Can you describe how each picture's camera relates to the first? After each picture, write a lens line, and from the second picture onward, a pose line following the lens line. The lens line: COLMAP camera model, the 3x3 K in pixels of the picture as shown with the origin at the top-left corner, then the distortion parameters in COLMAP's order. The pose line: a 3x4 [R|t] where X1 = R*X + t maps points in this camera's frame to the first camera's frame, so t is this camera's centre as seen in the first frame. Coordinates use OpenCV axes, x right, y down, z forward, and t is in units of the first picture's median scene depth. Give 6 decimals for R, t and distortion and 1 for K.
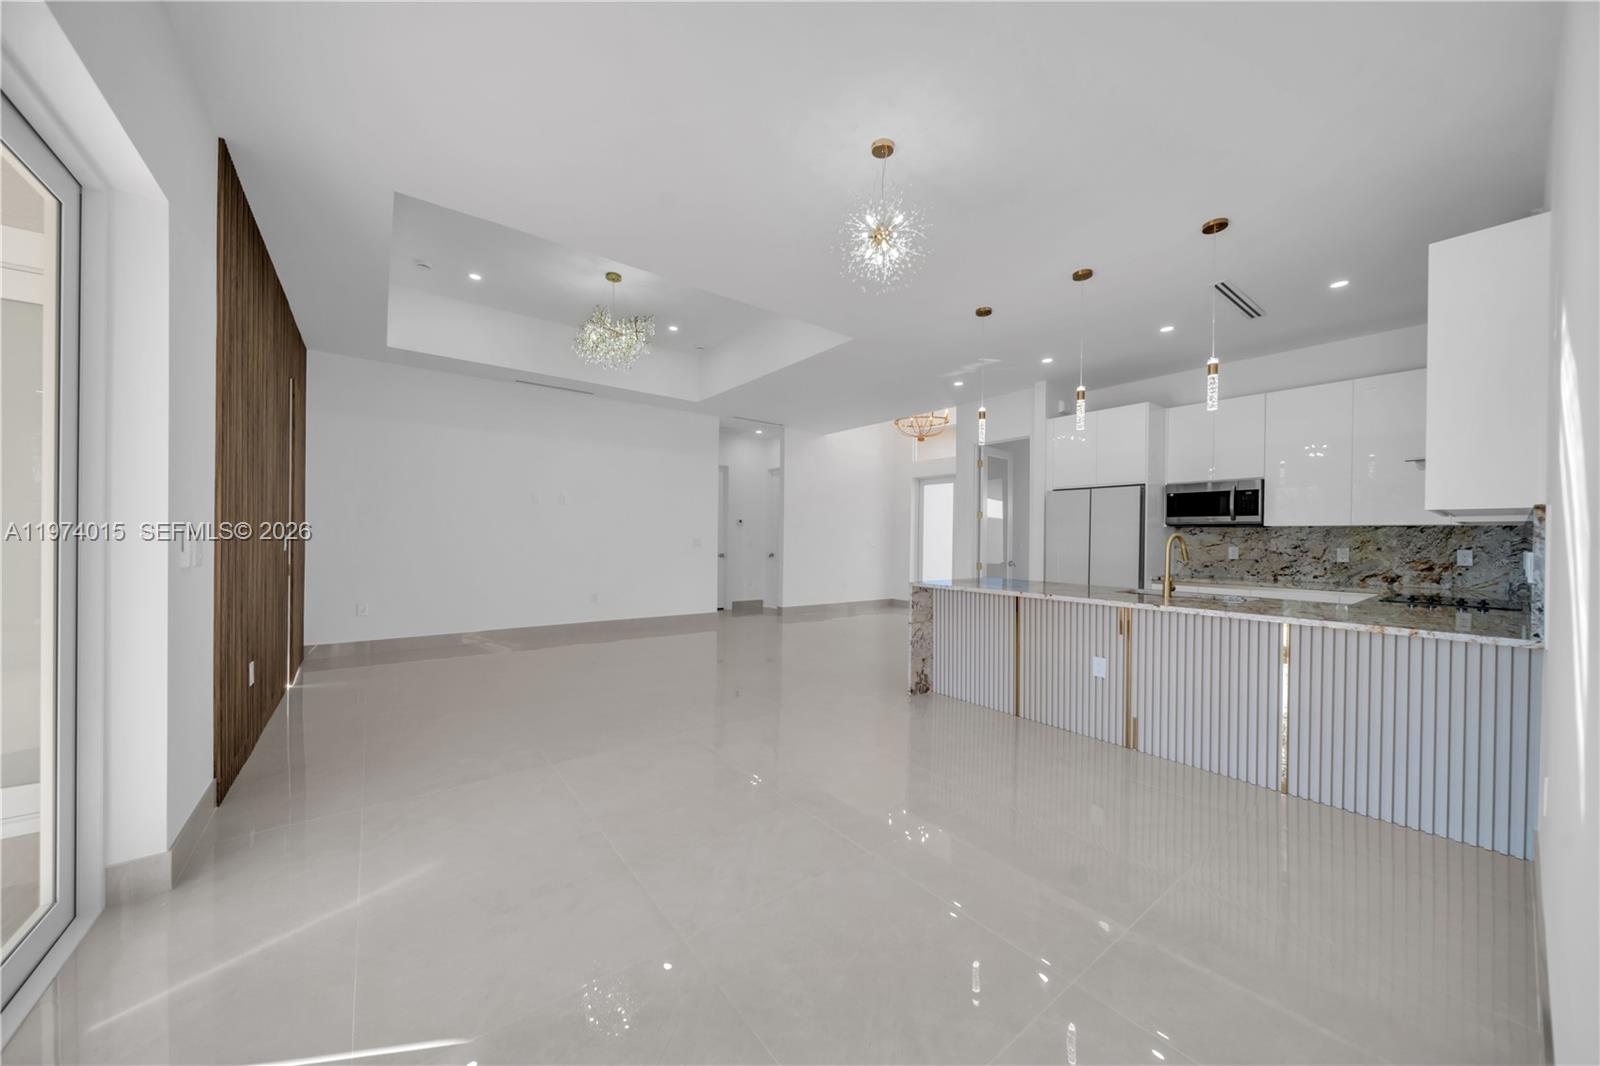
lens RADIAL K [[551.5, 0, 803.8], [0, 551.5, 544.1], [0, 0, 1]] dist [0.000791, -0.000171]
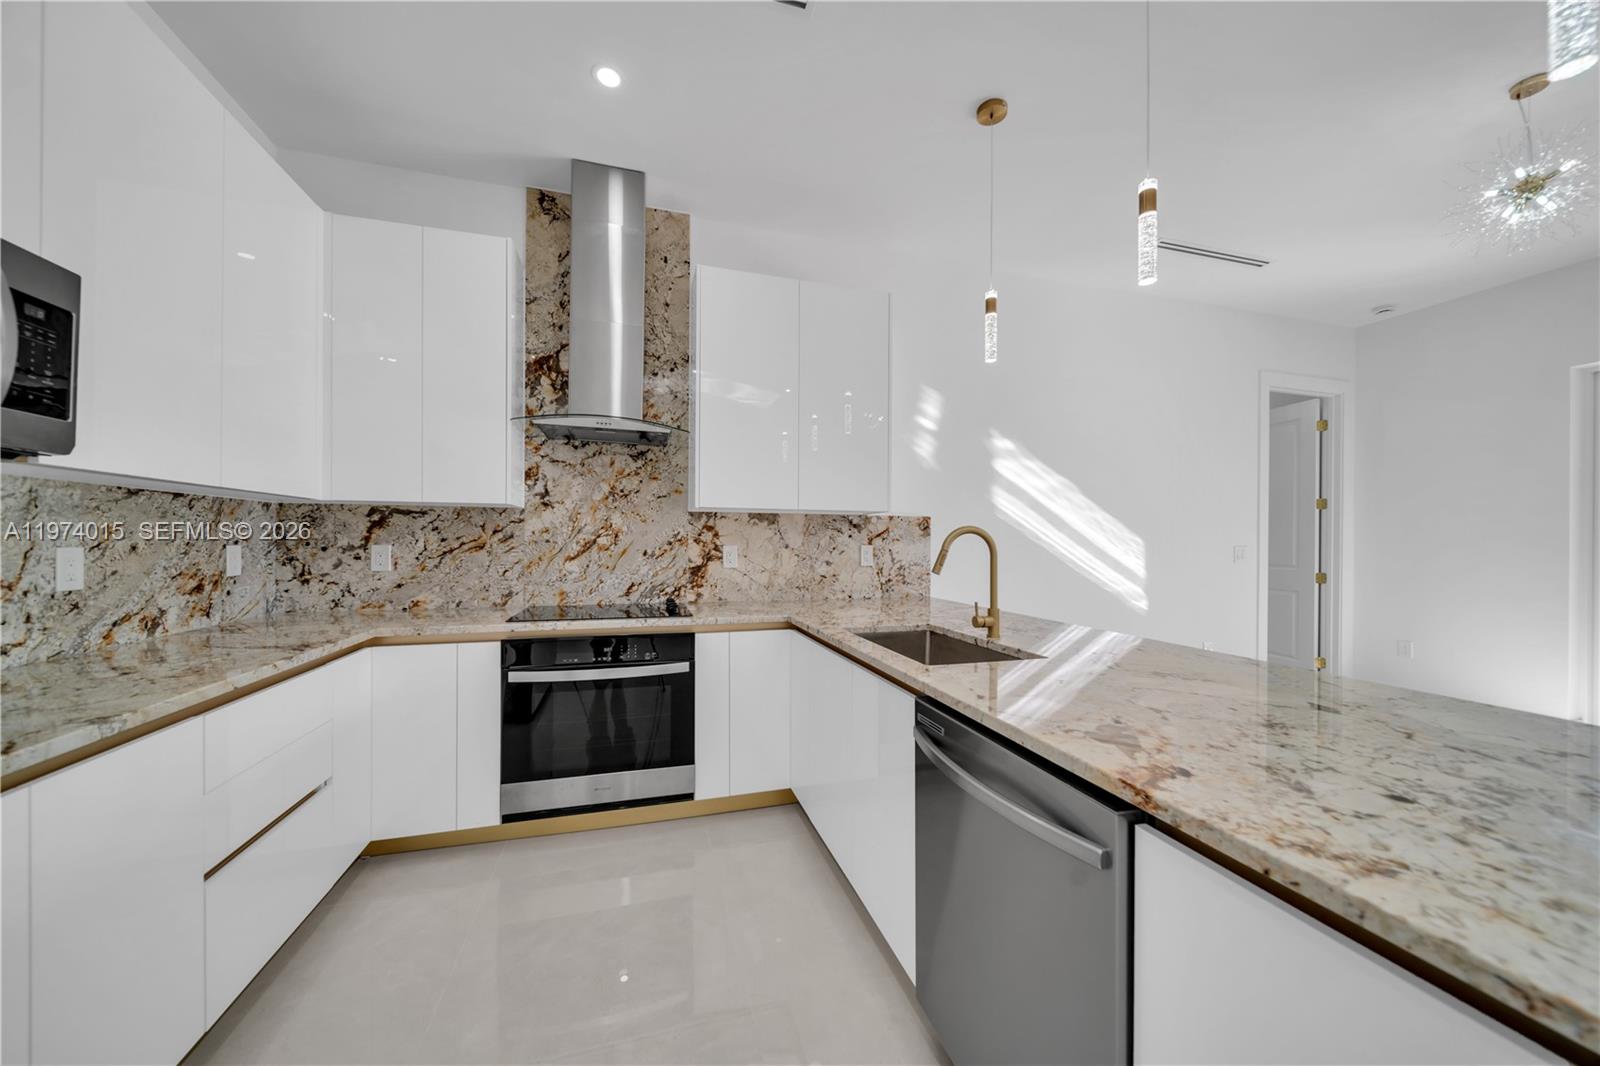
lens RADIAL K [[551.5, 0, 799.0], [0, 551.5, 544.1], [0, 0, 1]] dist [0.000791, -0.000171]
pose [[-0.929451, -0.017933, 0.368509, 0.481448], [-0.011630, 0.999746, 0.019319, -0.006670], [-0.368762, 0.013670, -0.929423, 1.215066]]
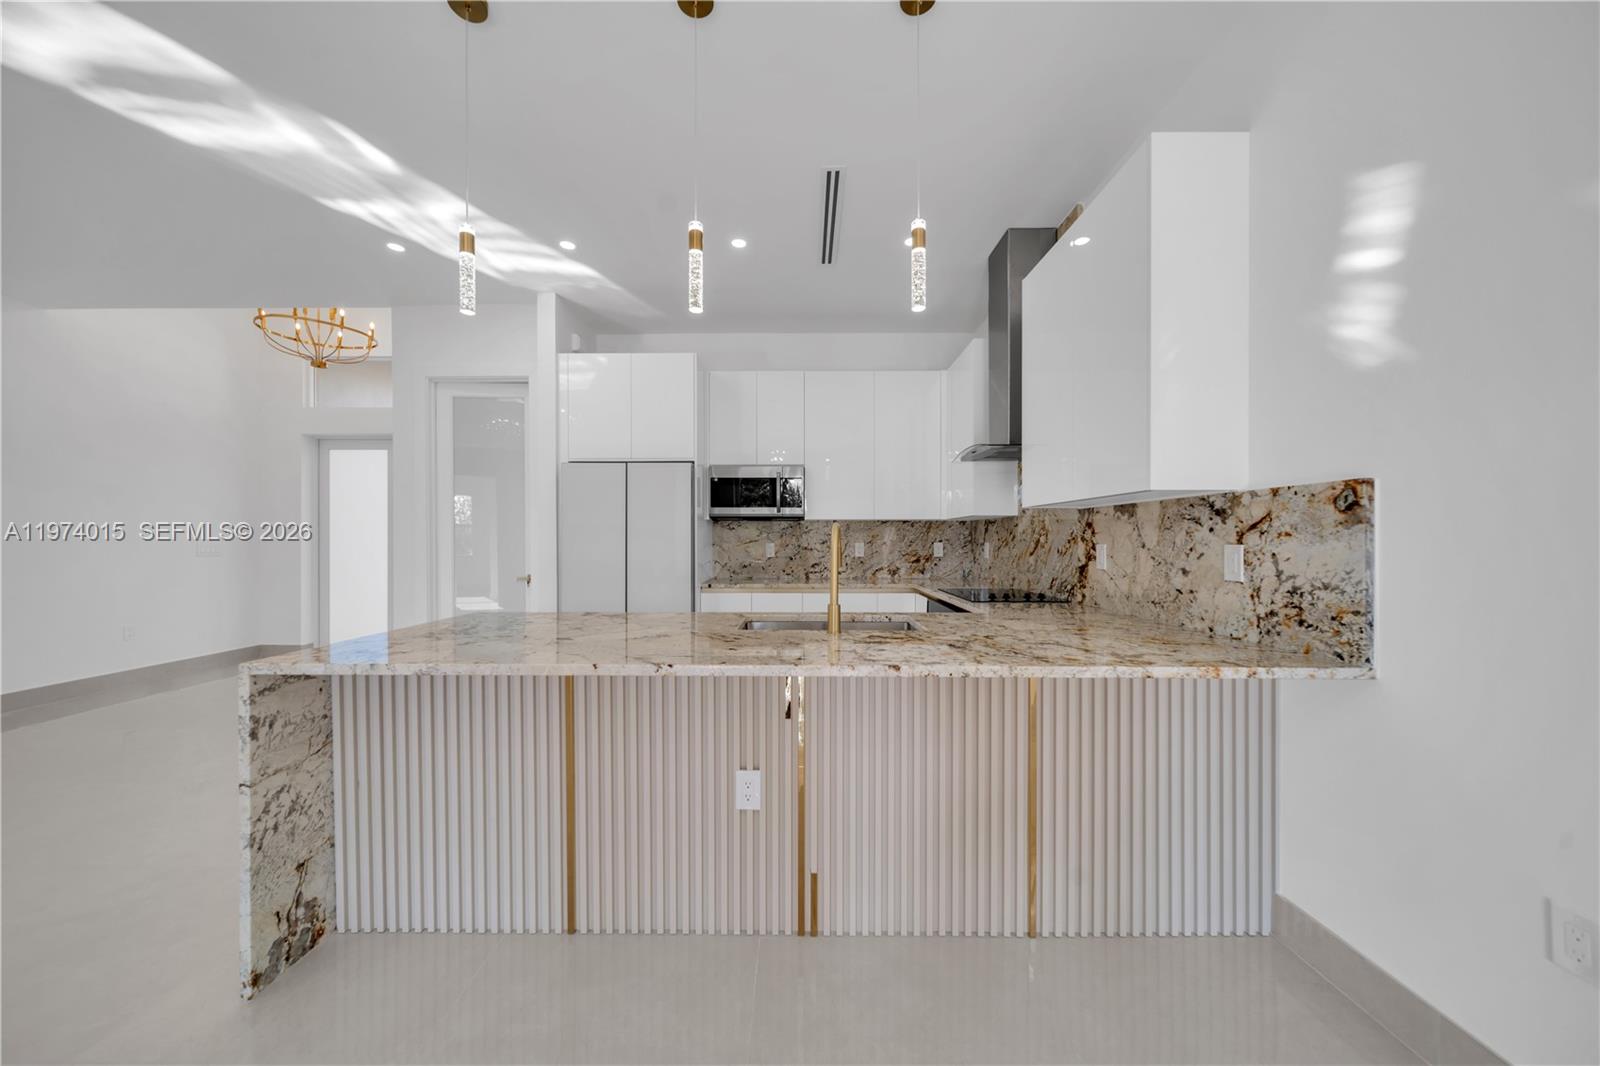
lens RADIAL K [[551.5, 0, 791.8], [0, 551.5, 540.1], [0, 0, 1]] dist [0.000791, -0.000171]
pose [[0.624707, -0.012734, 0.780756, 0.134912], [0.016962, 0.999852, 0.002735, -0.002342], [-0.780675, 0.011534, 0.624831, 0.504647]]
